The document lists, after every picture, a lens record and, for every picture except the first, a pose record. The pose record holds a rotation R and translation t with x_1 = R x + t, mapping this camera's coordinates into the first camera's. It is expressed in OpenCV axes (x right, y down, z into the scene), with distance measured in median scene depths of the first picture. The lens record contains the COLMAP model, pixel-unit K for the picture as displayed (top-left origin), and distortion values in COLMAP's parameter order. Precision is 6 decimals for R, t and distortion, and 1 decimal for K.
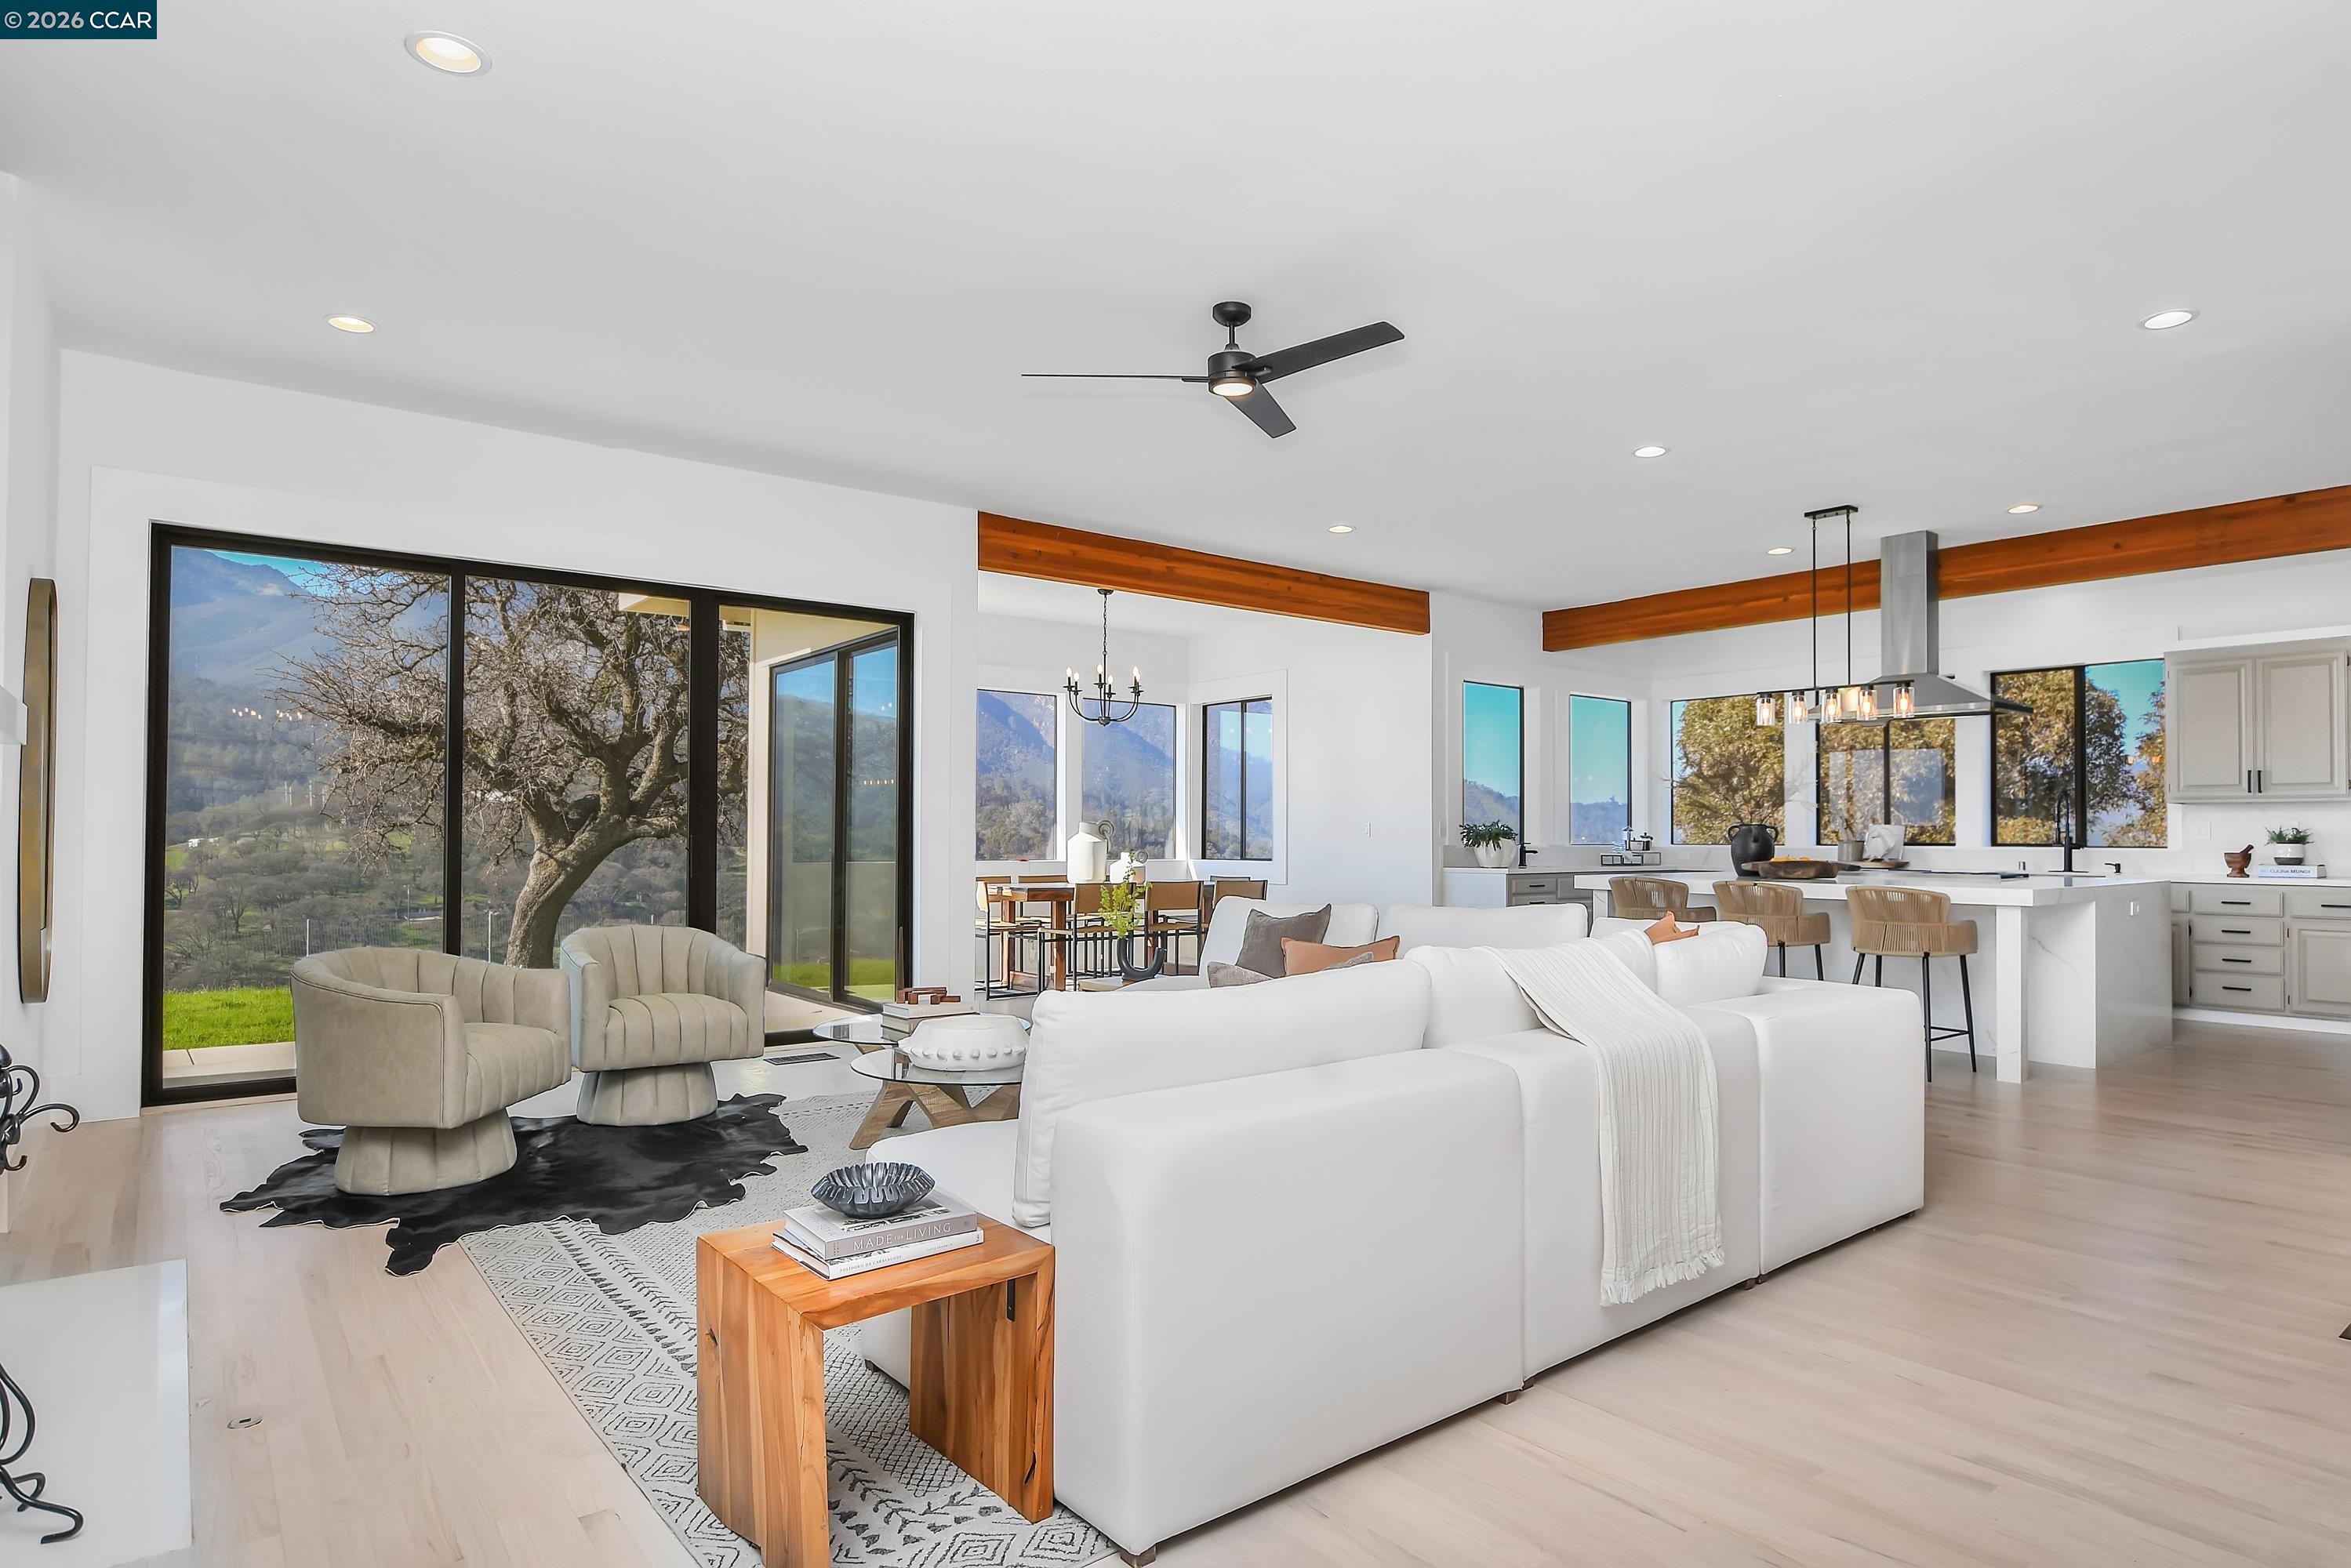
lens RADIAL K [[1314.1, 0, 1217.6], [0, 1314.1, 818.2], [0, 0, 1]] dist [-0.010432, -0.000702]
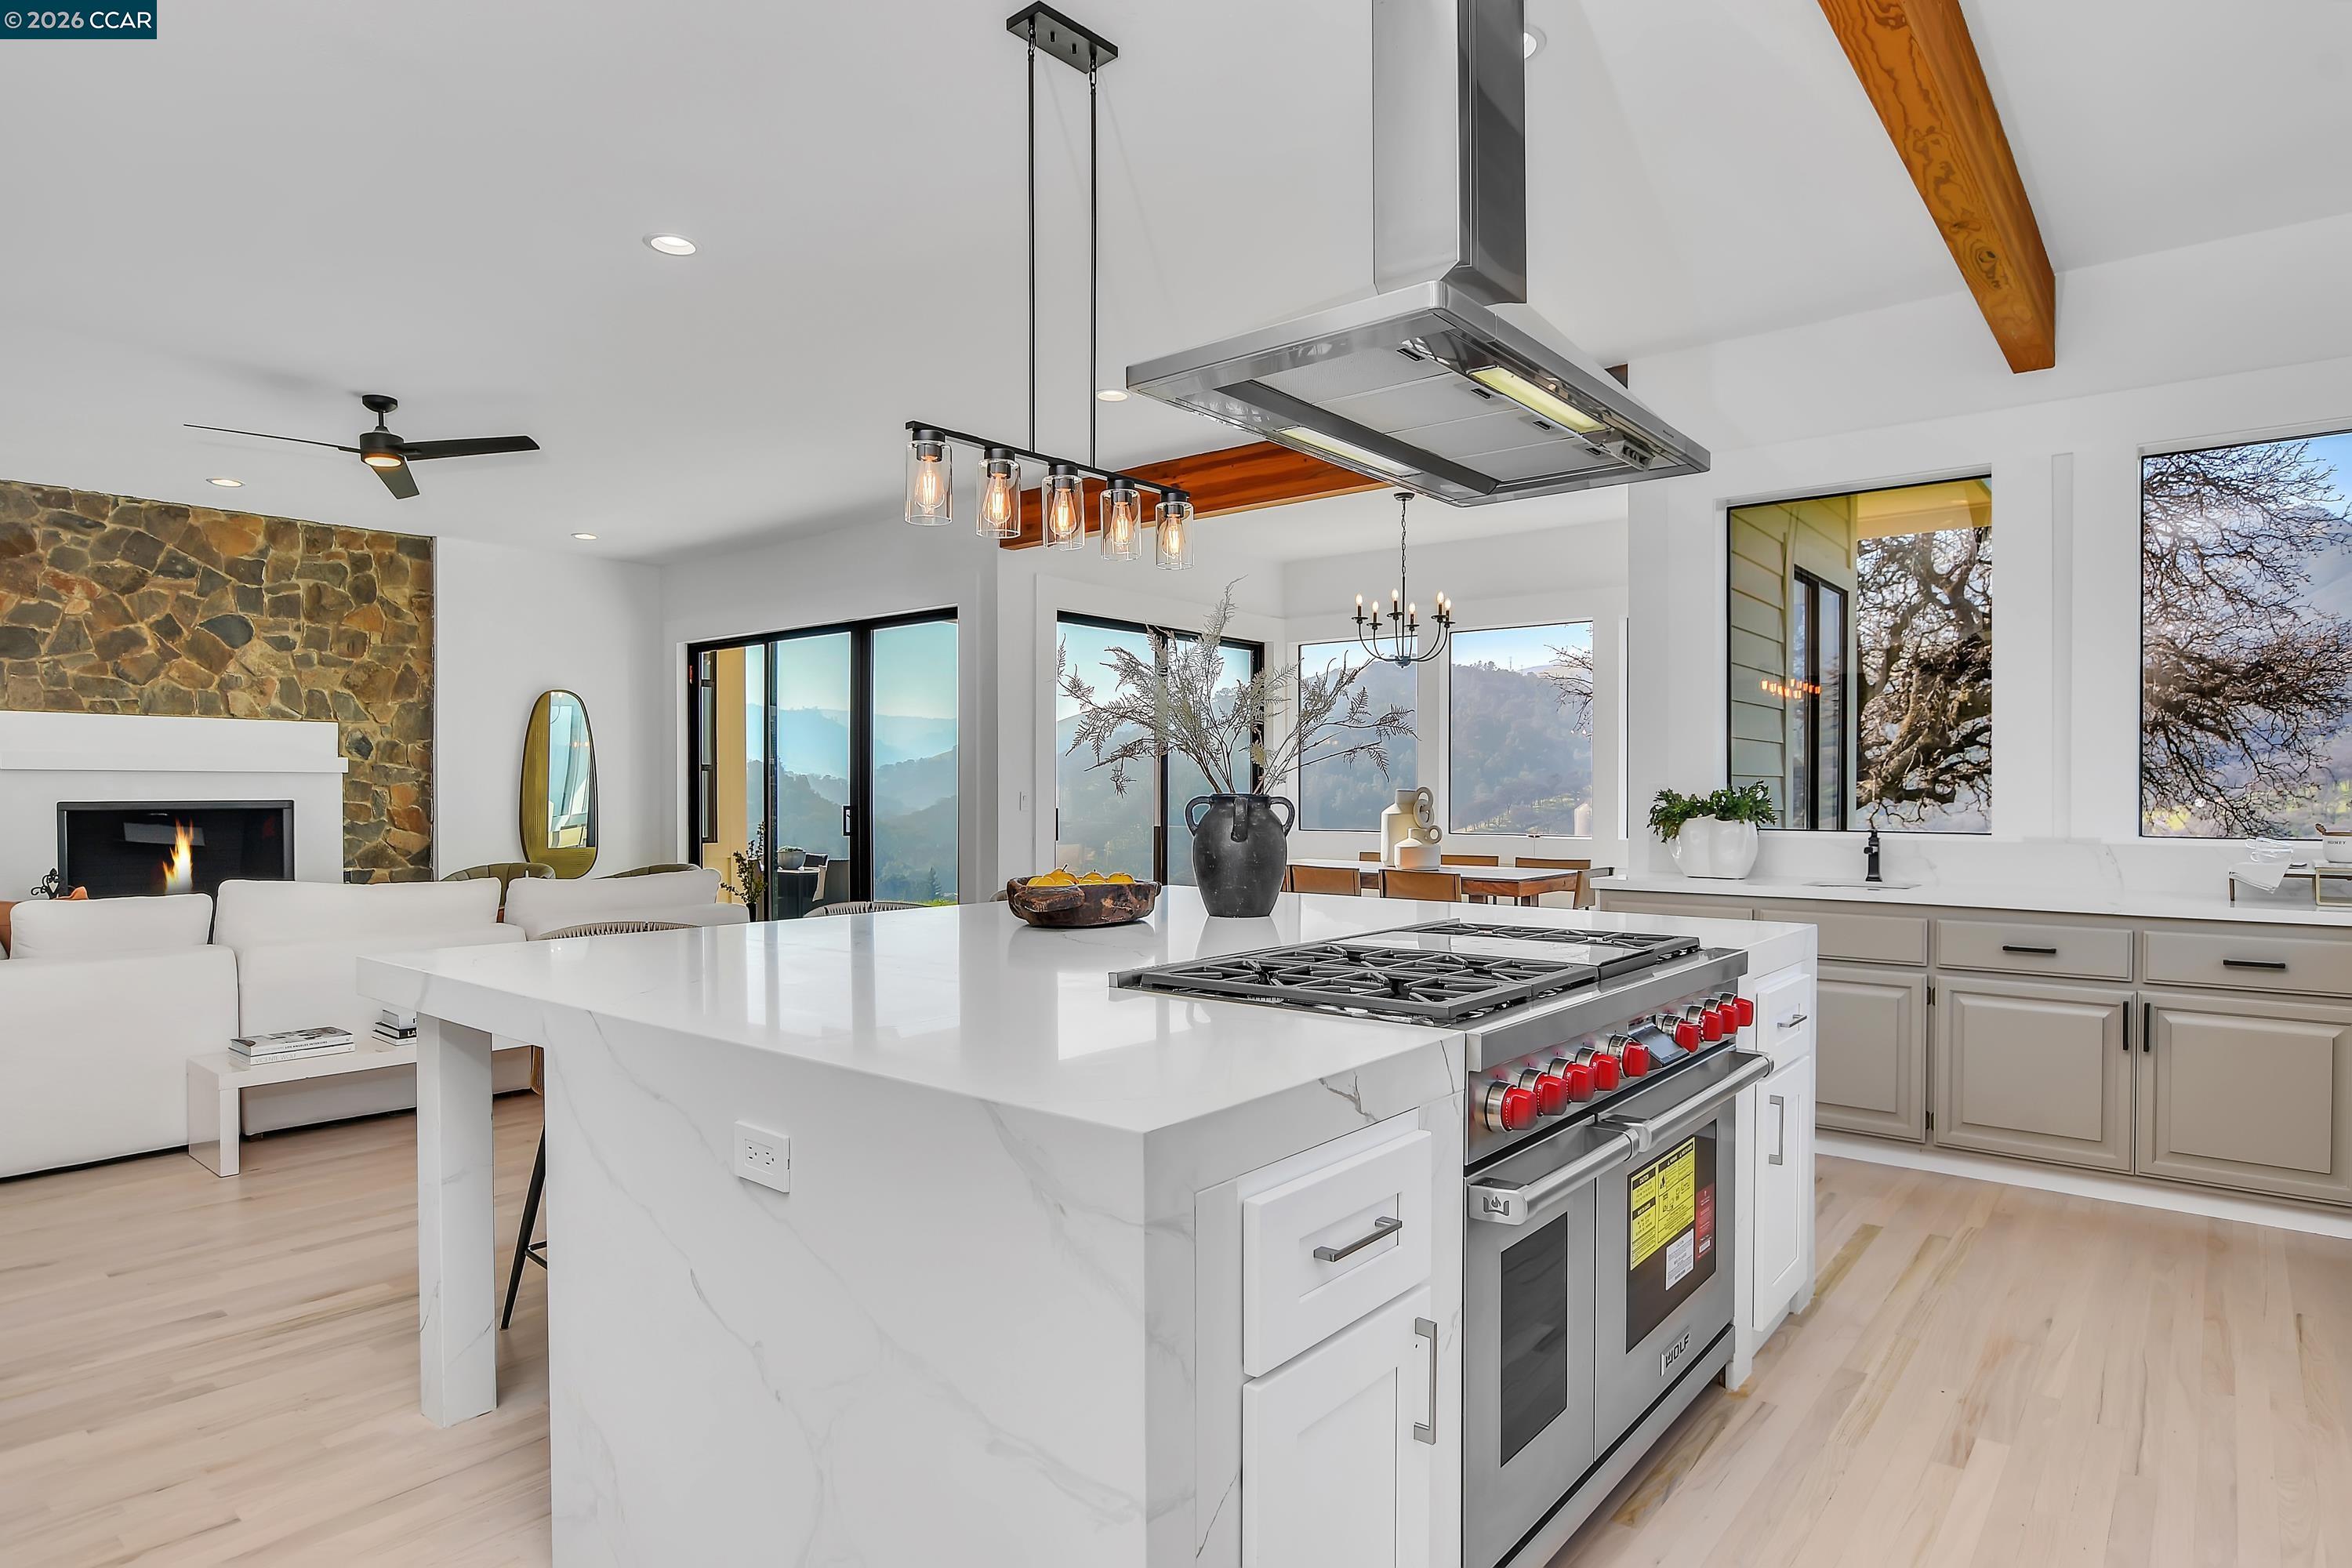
lens RADIAL K [[1304.8, 0, 1185.5], [0, 1304.8, 803.1], [0, 0, 1]] dist [-0.026323, 0.007299]
pose [[0.186259, 0.007352, -0.982473, 0.698029], [0.012306, 0.999876, 0.009815, 0.002422], [0.982424, -0.013918, 0.186146, 0.762495]]
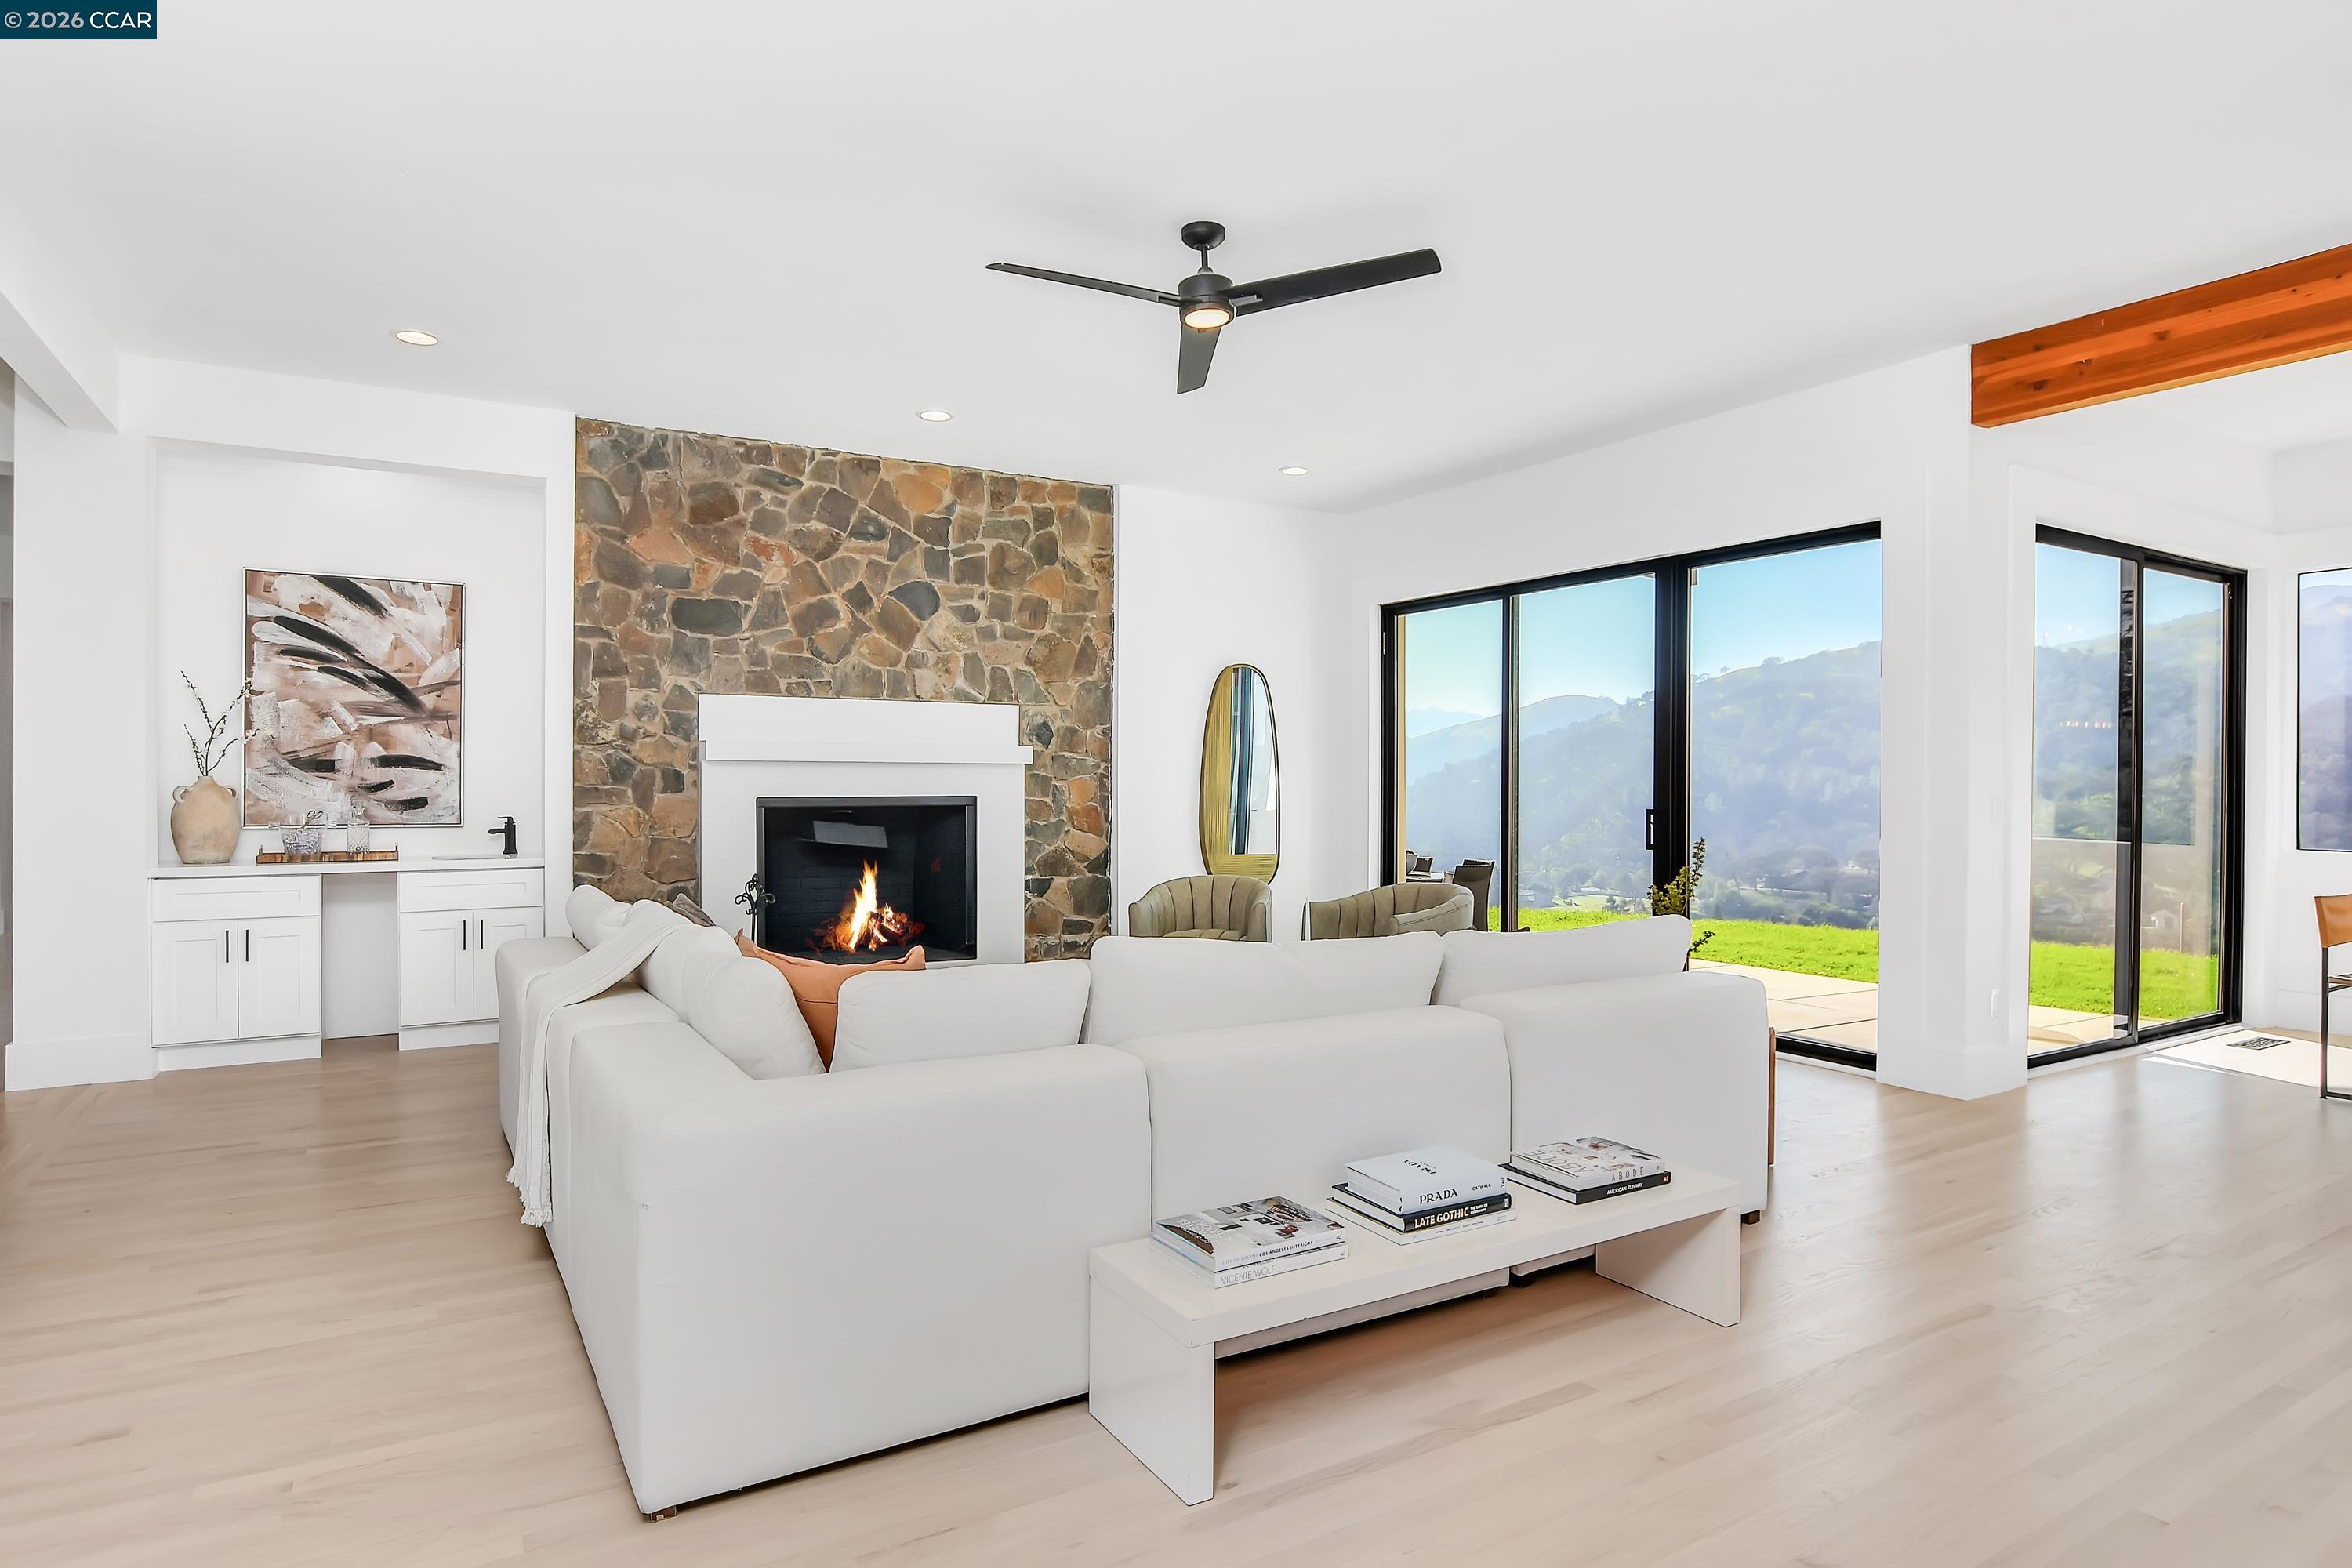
lens RADIAL K [[1304.8, 0, 1210.1], [0, 1304.8, 783.1], [0, 0, 1]] dist [-0.026323, 0.007299]
pose [[-0.137937, -0.001471, -0.990440, 0.445329], [0.008608, 0.999959, -0.002684, -0.003042], [0.990404, -0.008896, -0.137919, 0.559725]]
